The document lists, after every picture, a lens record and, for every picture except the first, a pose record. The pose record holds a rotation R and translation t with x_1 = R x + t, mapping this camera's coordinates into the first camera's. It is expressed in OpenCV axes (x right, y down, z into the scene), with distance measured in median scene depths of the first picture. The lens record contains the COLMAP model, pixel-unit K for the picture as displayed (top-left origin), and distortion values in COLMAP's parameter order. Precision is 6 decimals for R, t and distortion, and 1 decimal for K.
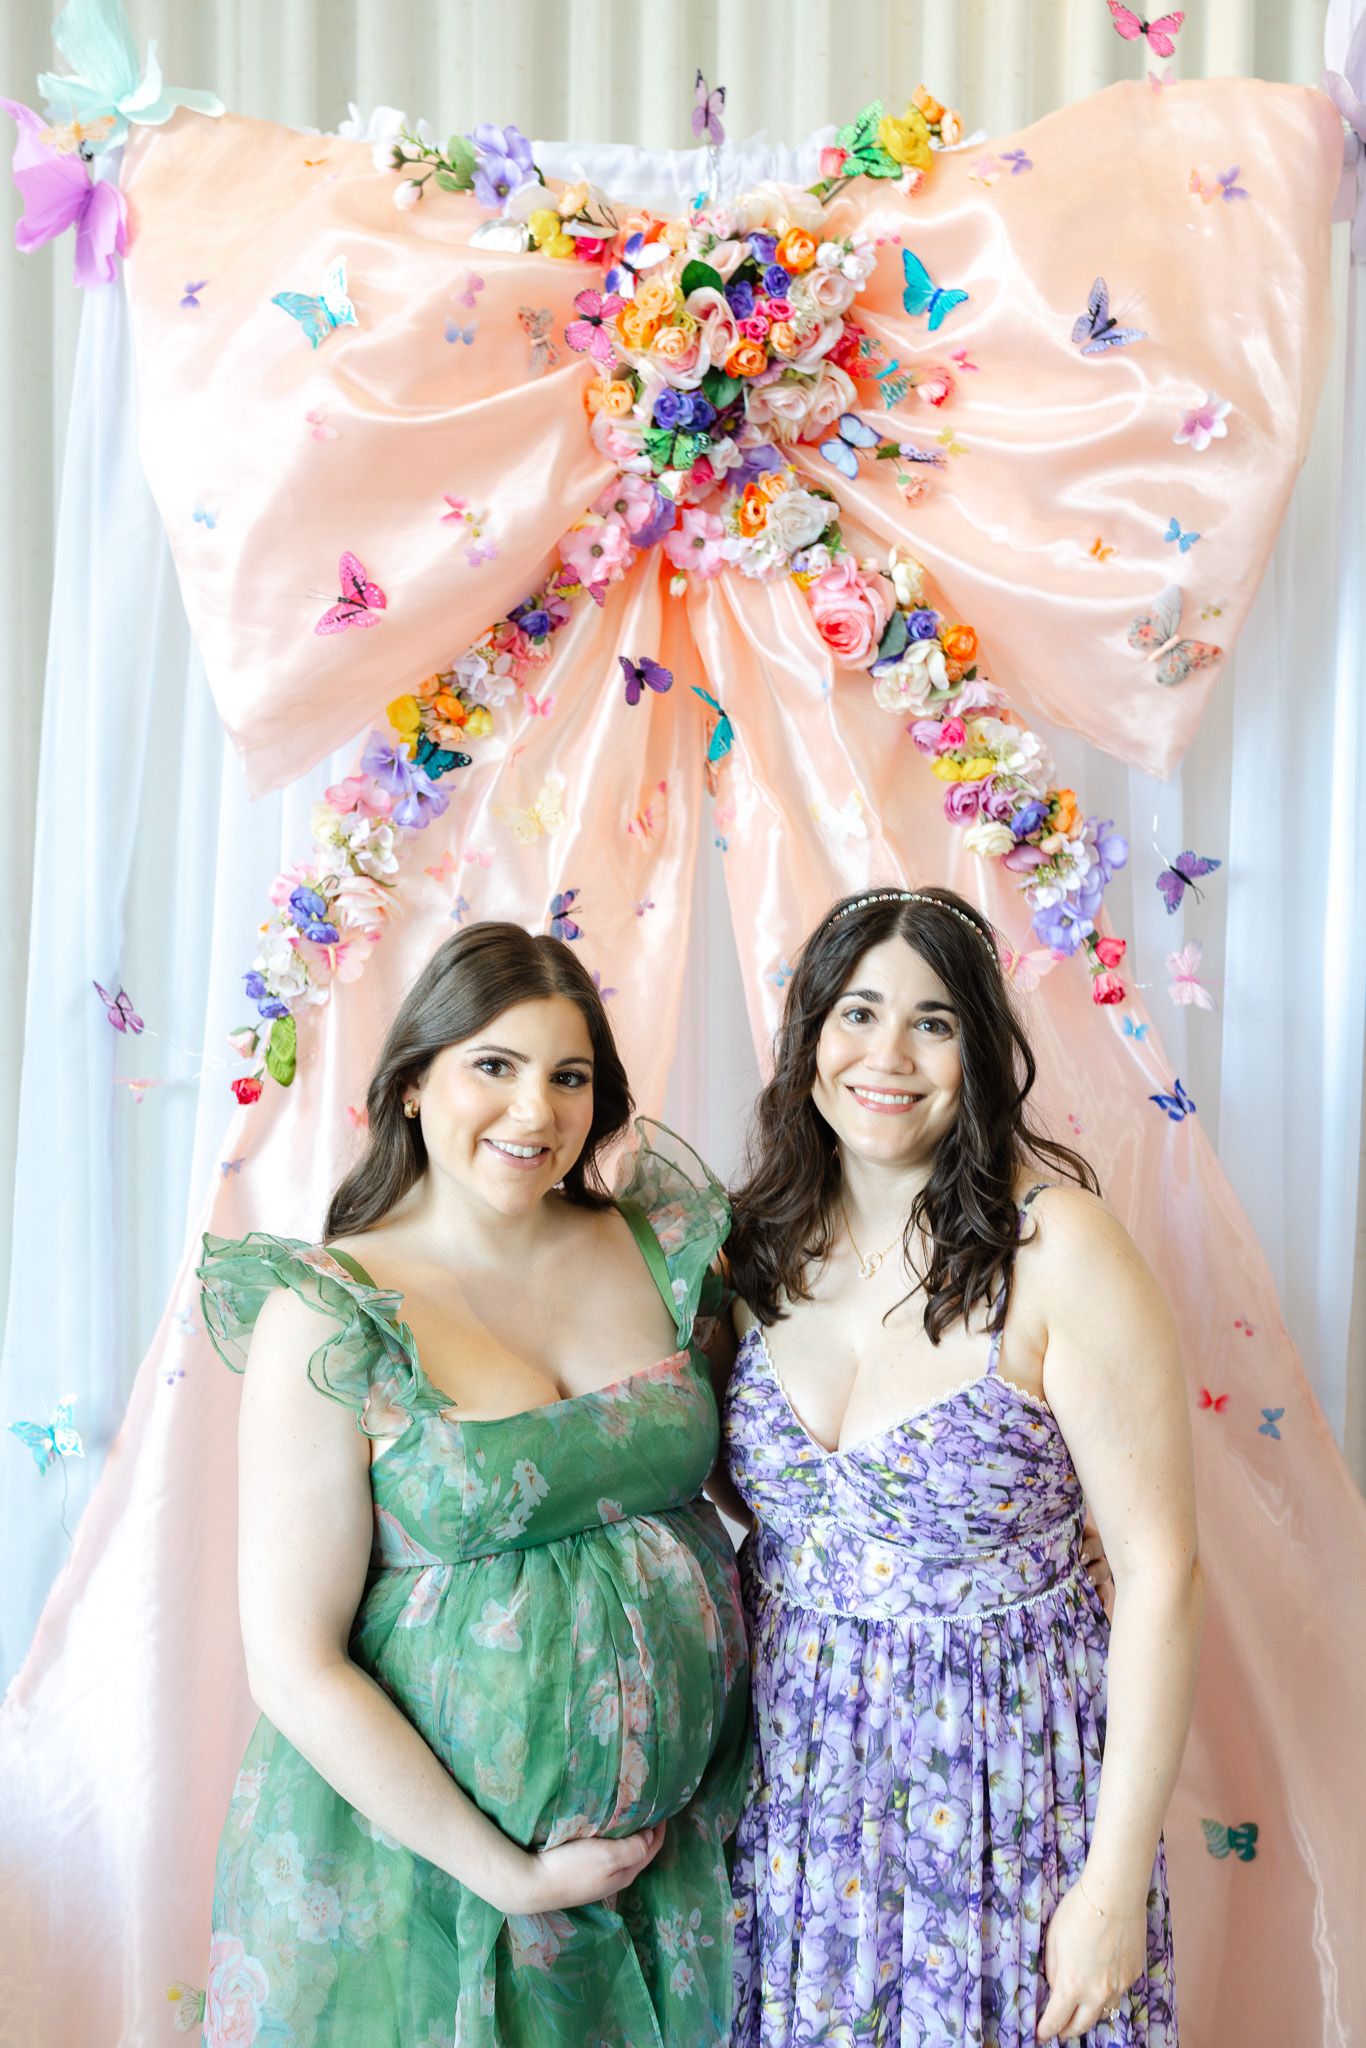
lens RADIAL K [[1980.3, 0, 683.0], [0, 1980.3, 1024.0], [0, 0, 1]] dist [0.008909, -0.003385]
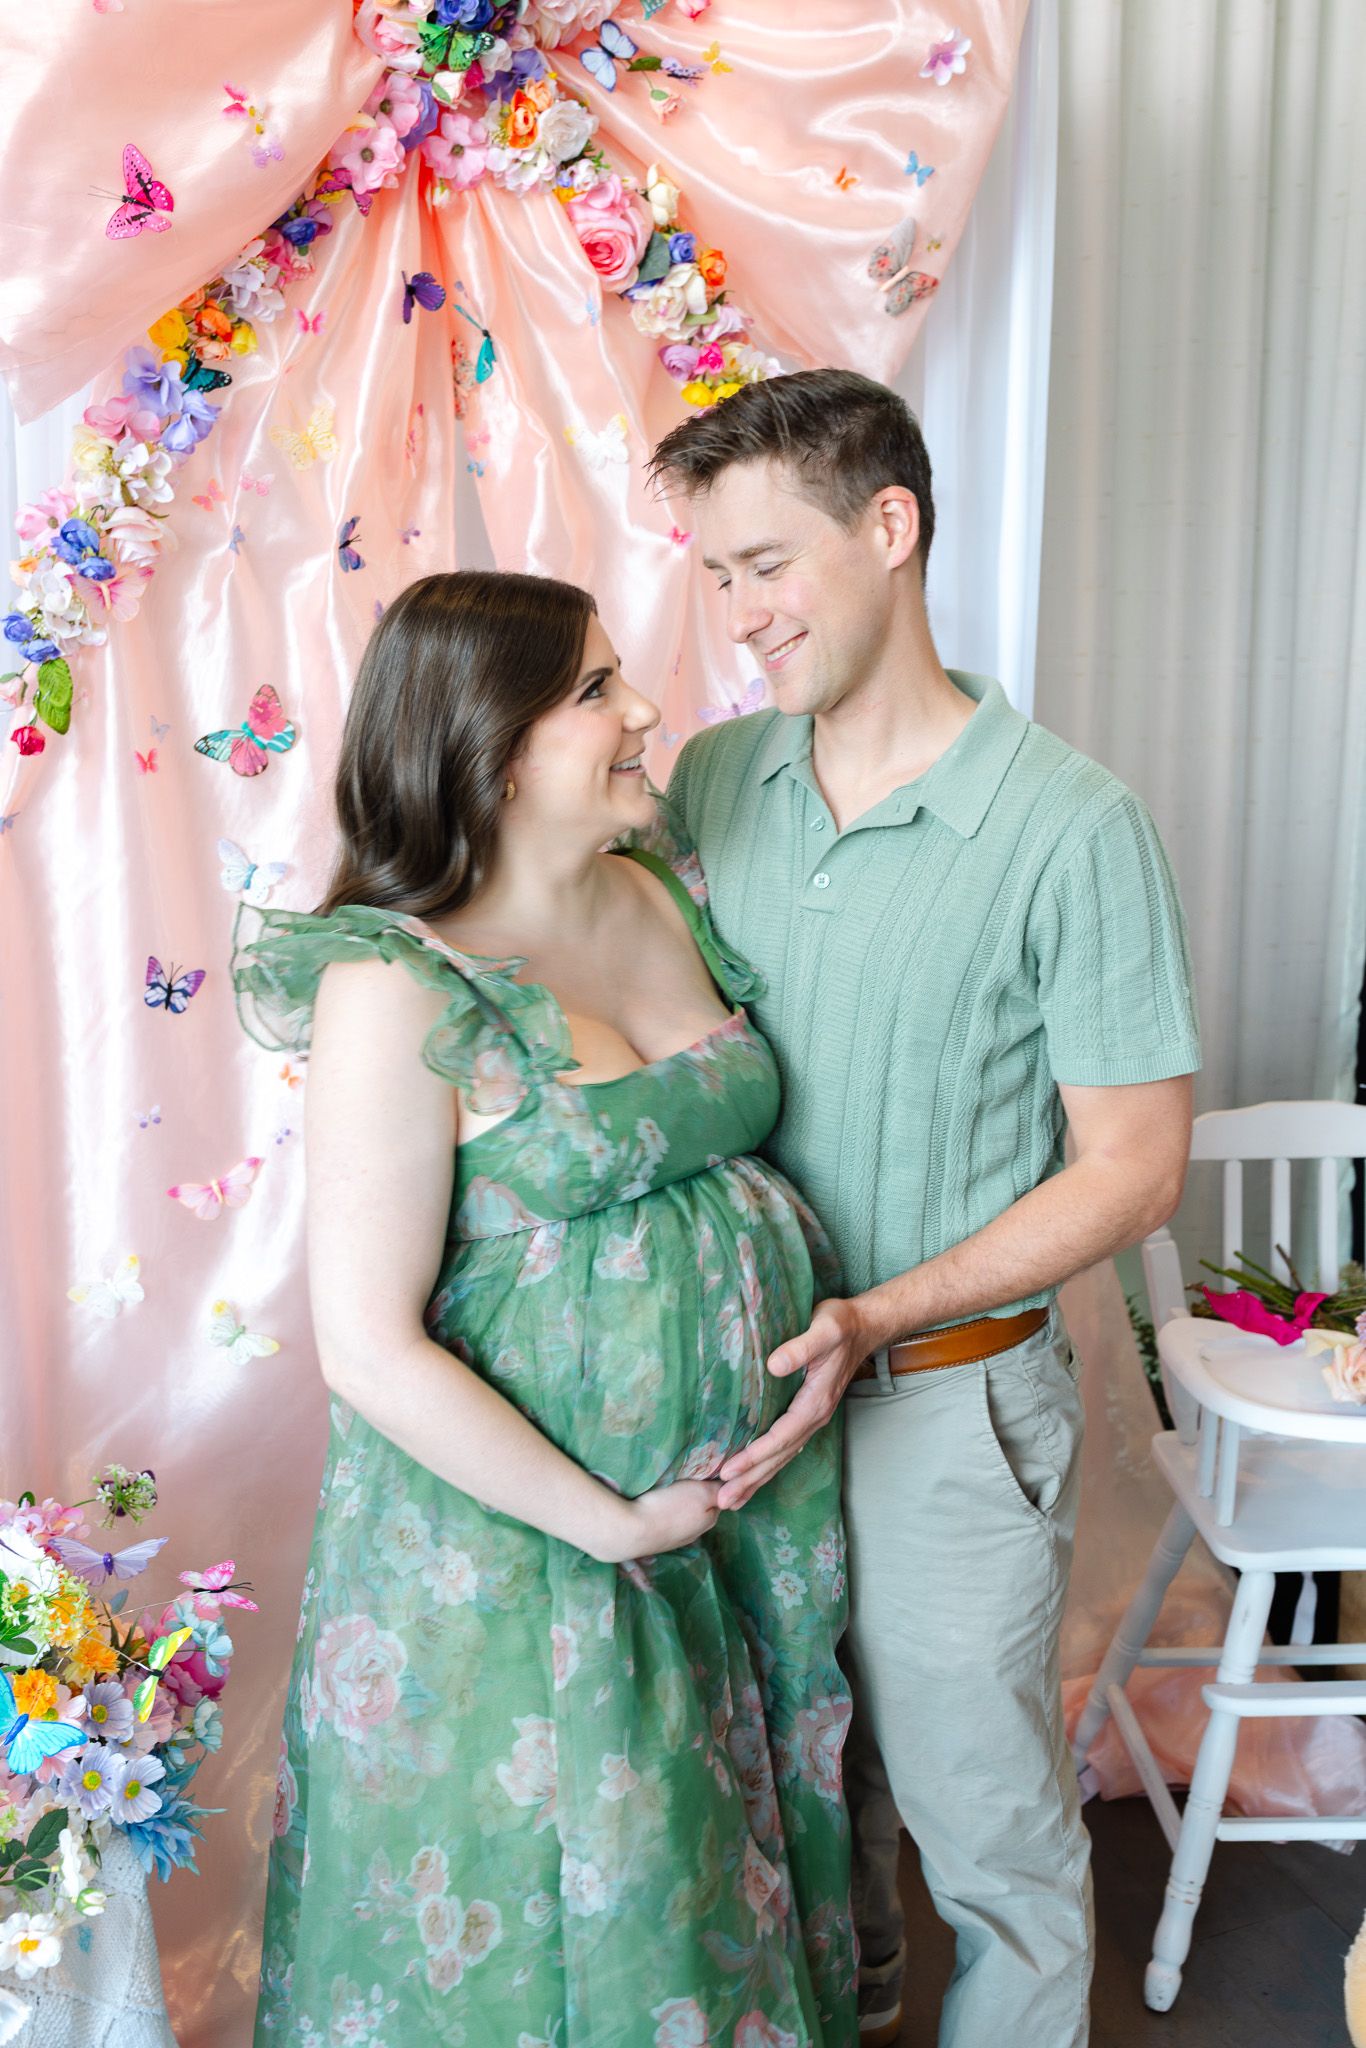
lens RADIAL K [[1980.3, 0, 683.0], [0, 1980.3, 1024.0], [0, 0, 1]] dist [0.008909, -0.003385]
pose [[0.927797, -0.105805, 0.357767, -0.288628], [0.036112, 0.979909, 0.196147, -0.008506], [-0.371332, -0.169064, 0.912978, -0.007779]]
